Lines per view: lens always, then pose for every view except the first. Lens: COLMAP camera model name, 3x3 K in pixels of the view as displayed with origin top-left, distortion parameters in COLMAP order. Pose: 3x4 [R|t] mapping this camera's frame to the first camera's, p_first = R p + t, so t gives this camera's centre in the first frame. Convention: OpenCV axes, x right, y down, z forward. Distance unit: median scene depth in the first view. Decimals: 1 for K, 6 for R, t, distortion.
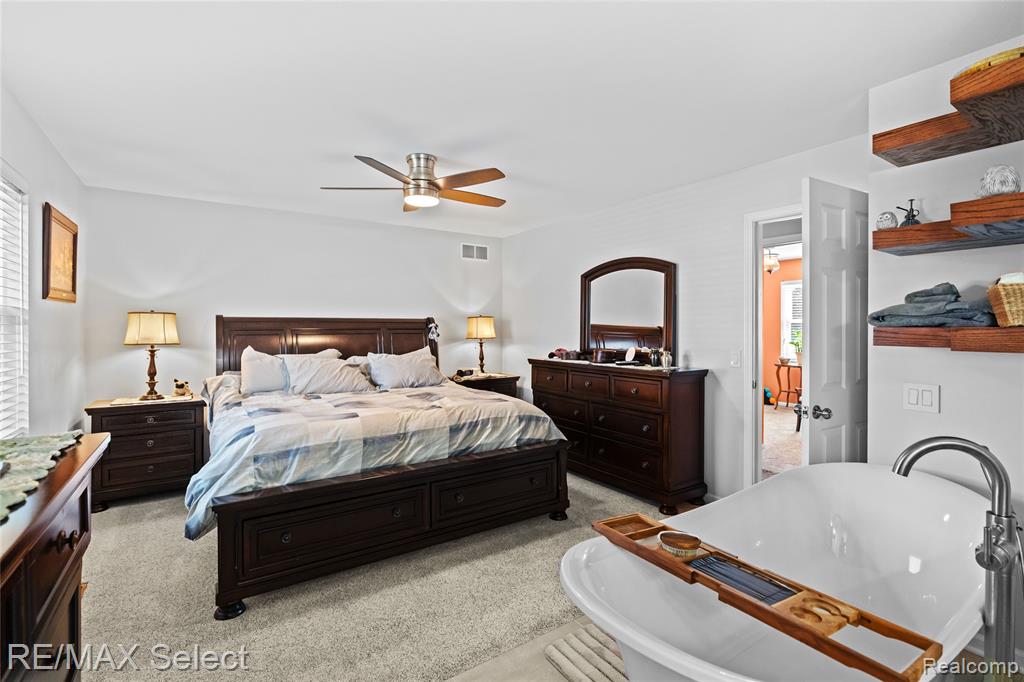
lens RADIAL K [[463.1, 0, 509.7], [0, 463.1, 330.7], [0, 0, 1]] dist [-0.011296, 0.000965]
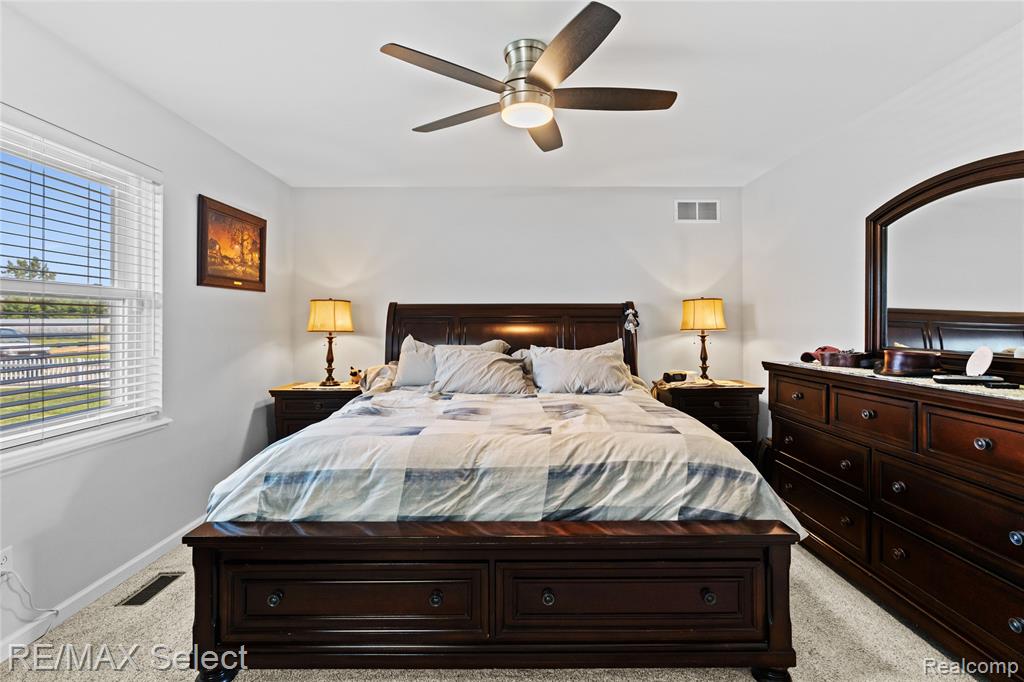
lens RADIAL K [[463.1, 0, 518.6], [0, 463.1, 322.9], [0, 0, 1]] dist [-0.011296, 0.000965]
pose [[0.836051, -0.002219, -0.548647, 0.137201], [-0.002375, 0.999968, -0.007664, 0.018131], [0.548647, 0.007710, 0.836019, 0.384308]]
